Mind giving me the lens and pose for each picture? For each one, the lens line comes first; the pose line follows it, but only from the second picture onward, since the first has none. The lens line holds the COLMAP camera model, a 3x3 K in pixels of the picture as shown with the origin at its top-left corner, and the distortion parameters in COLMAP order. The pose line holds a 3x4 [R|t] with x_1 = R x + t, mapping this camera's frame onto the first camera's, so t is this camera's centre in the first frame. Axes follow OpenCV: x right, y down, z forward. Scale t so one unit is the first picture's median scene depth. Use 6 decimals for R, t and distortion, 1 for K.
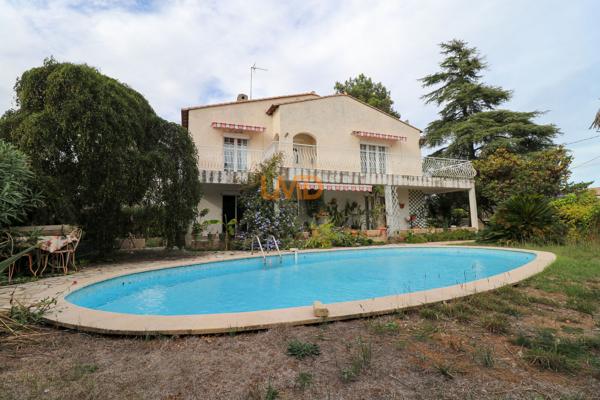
lens RADIAL K [[271.9, 0, 299.5], [0, 271.9, 188.8], [0, 0, 1]] dist [0.000410, 0.000056]
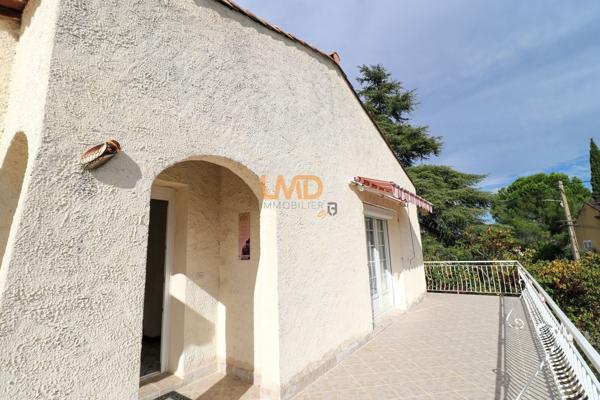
lens RADIAL K [[271.9, 0, 299.5], [0, 271.9, 188.8], [0, 0, 1]] dist [0.000410, 0.000056]
pose [[0.823659, 0.105680, 0.557152, -0.036628], [-0.062086, 0.993381, -0.096639, -0.159256], [-0.563677, 0.045007, 0.824768, 0.758465]]
